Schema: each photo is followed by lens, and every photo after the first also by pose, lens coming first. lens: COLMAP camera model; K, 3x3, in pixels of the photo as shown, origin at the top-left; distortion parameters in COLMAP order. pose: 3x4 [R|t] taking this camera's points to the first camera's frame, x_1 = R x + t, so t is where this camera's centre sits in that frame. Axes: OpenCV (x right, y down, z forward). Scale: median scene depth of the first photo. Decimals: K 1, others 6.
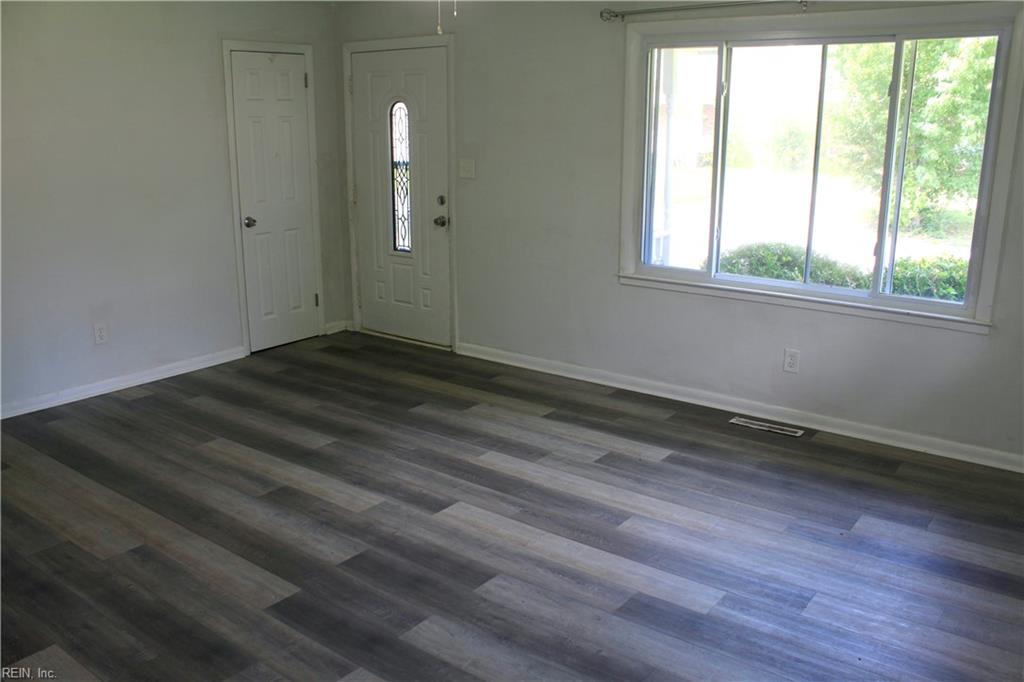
lens RADIAL K [[861.9, 0, 516.2], [0, 861.9, 340.1], [0, 0, 1]] dist [-0.155786, 0.139994]
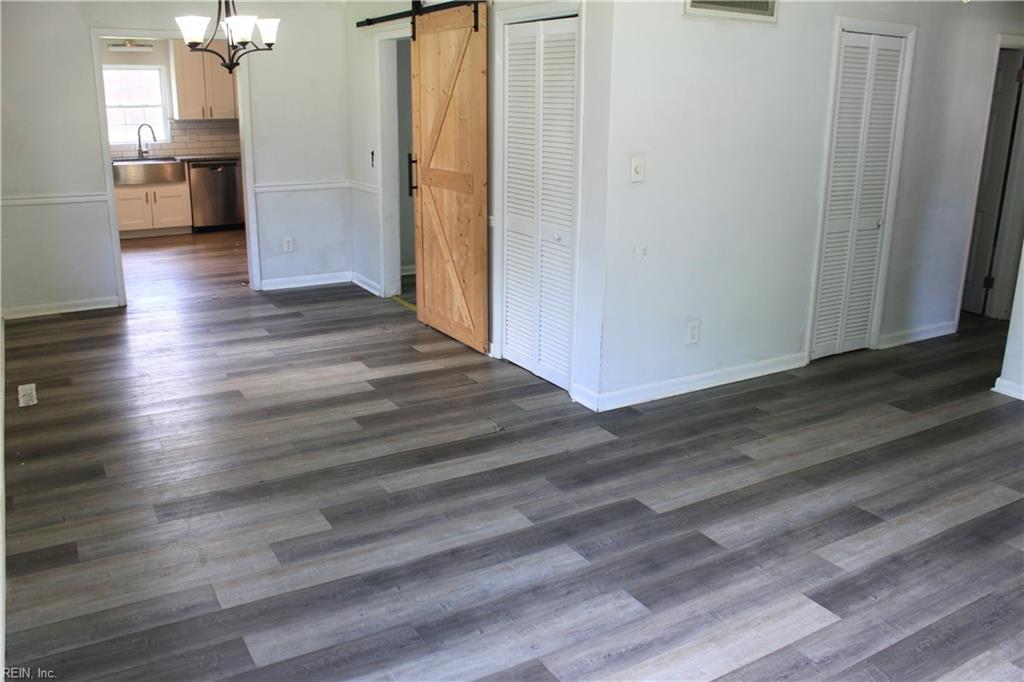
lens RADIAL K [[861.9, 0, 516.2], [0, 861.9, 340.1], [0, 0, 1]] dist [-0.155786, 0.139994]
pose [[-0.370806, 0.253046, -0.893572, 0.617023], [-0.246044, 0.901017, 0.357256, -0.221844], [0.895525, 0.352330, -0.271842, 0.808349]]
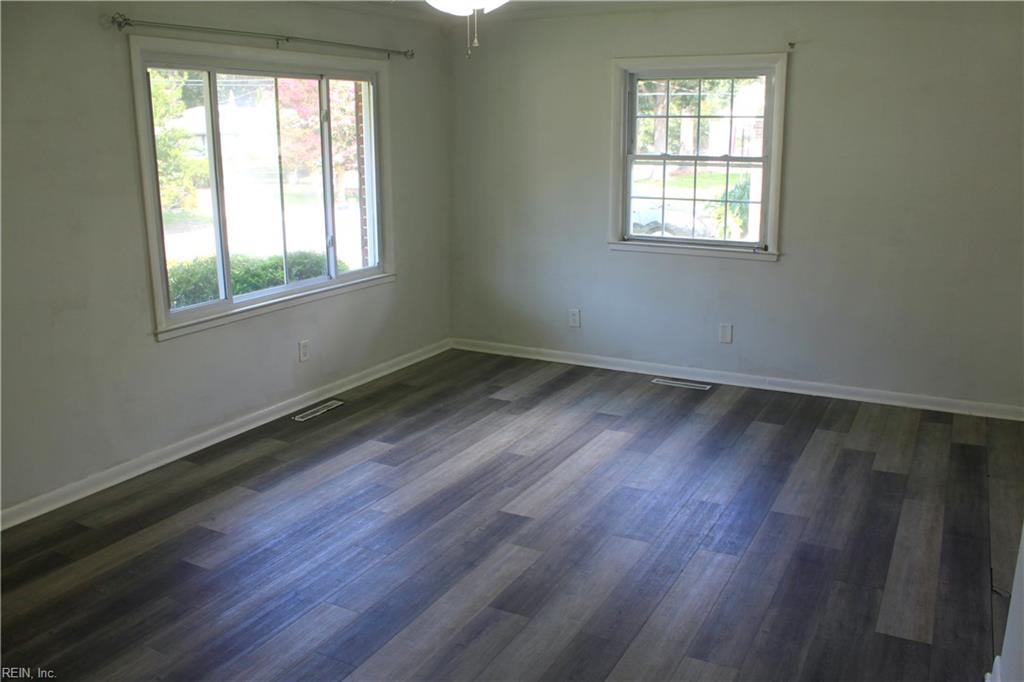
lens RADIAL K [[861.9, 0, 516.2], [0, 861.9, 340.1], [0, 0, 1]] dist [-0.155786, 0.139994]
pose [[-0.157033, -0.227993, 0.960916, -0.957849], [0.256318, 0.930237, 0.262602, -0.253586], [-0.953751, 0.287538, -0.087639, 0.958526]]
